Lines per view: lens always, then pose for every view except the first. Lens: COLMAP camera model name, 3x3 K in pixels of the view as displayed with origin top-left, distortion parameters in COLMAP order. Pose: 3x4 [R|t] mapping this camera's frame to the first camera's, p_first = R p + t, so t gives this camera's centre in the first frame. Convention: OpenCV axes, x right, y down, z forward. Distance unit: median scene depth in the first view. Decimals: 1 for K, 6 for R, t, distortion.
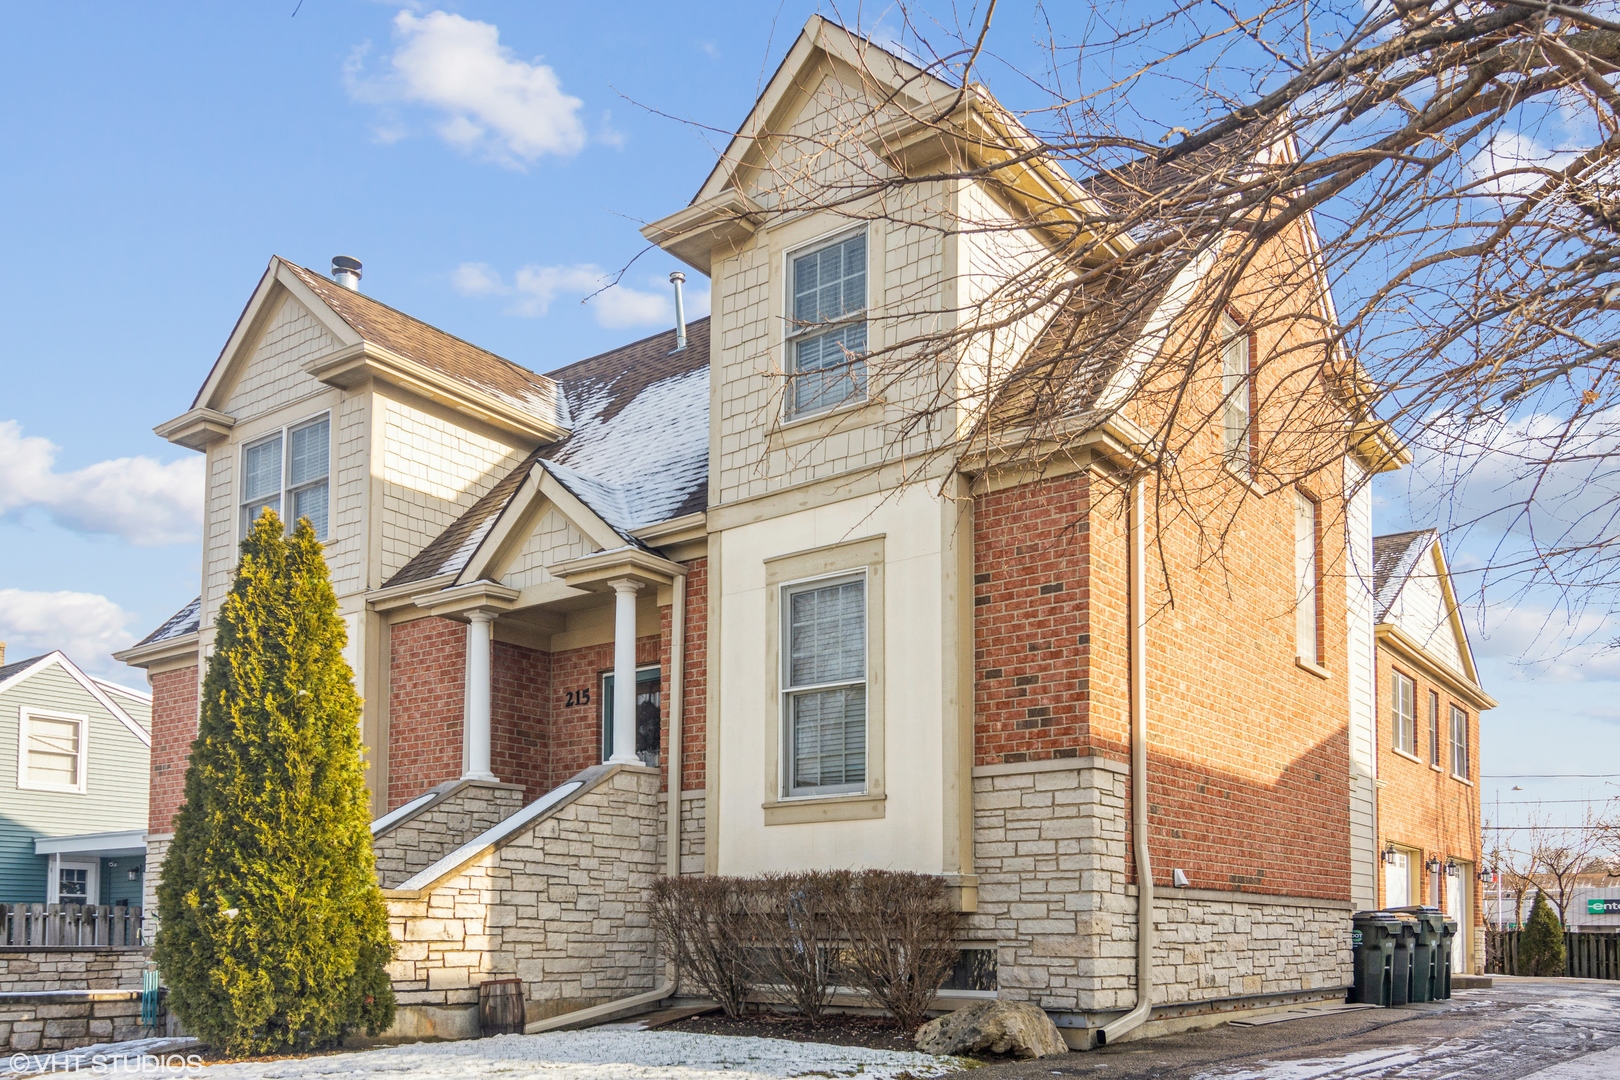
lens RADIAL K [[1295.7, 0, 810.0], [0, 1295.7, 540.0], [0, 0, 1]] dist [-0.003590, -0.002133]
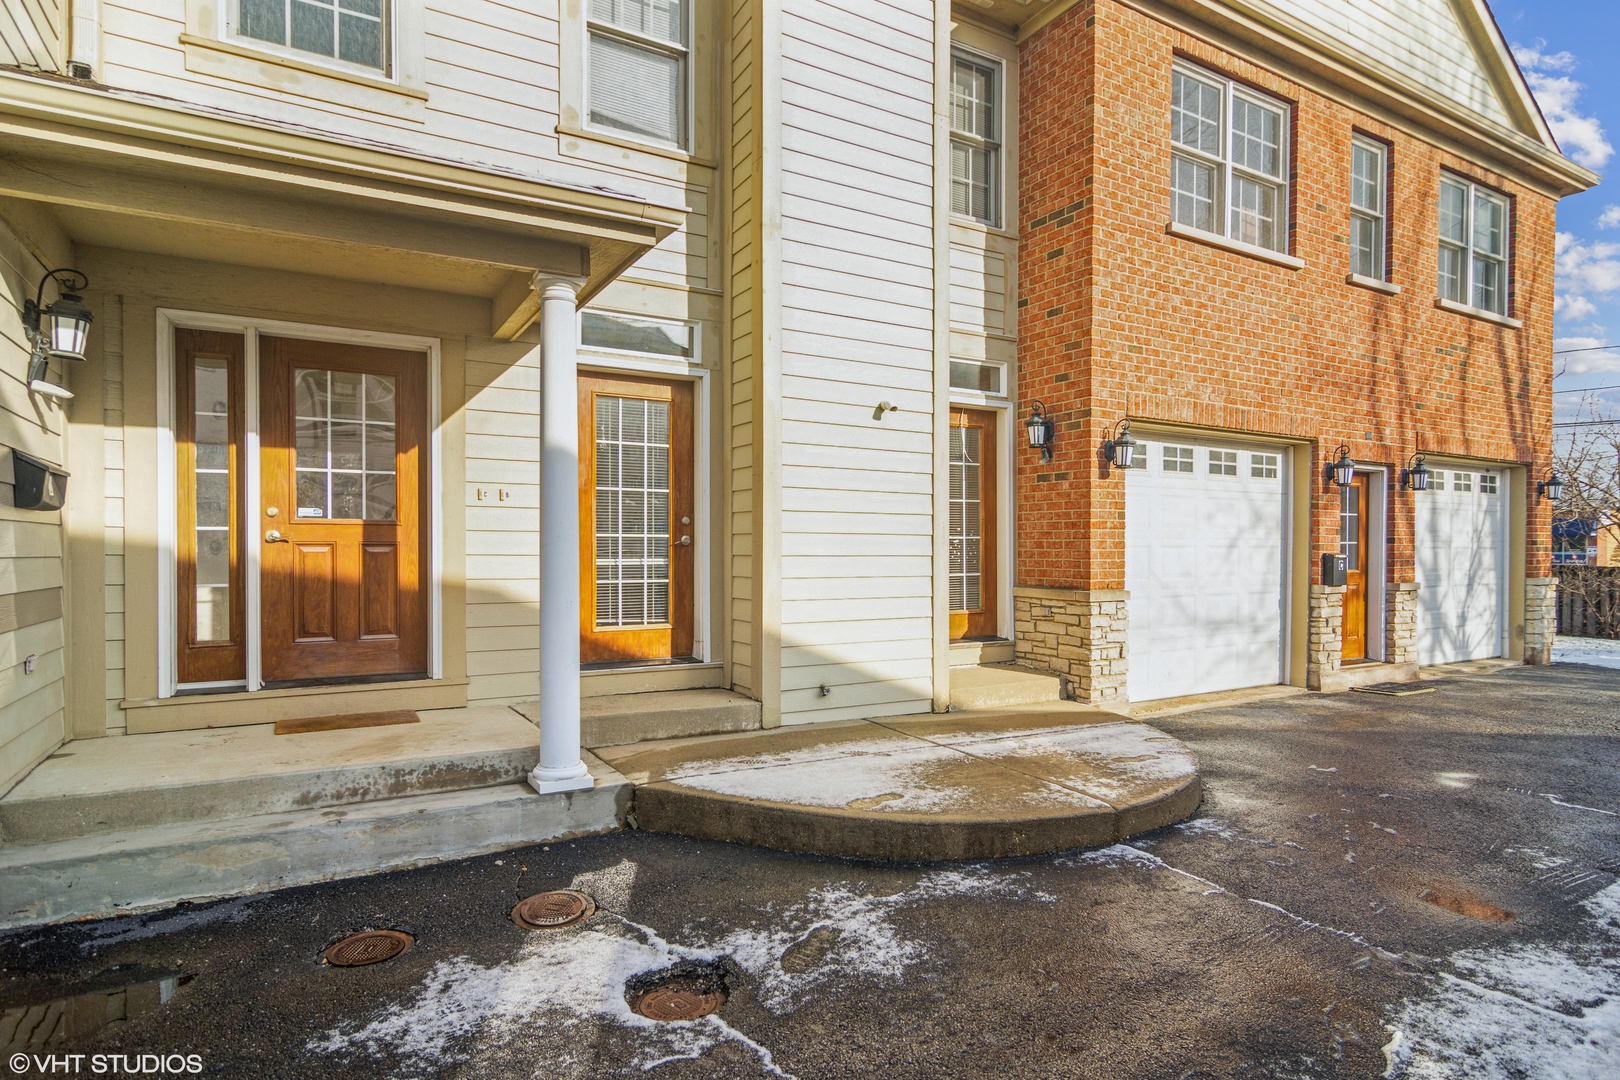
lens RADIAL K [[887.8, 0, 810.0], [0, 887.8, 540.0], [0, 0, 1]] dist [-0.044503, -0.000325]
pose [[0.907546, -0.053027, -0.416592, 0.431109], [0.152679, 0.965776, 0.209680, 0.172959], [0.391216, -0.253899, 0.884582, 0.601761]]
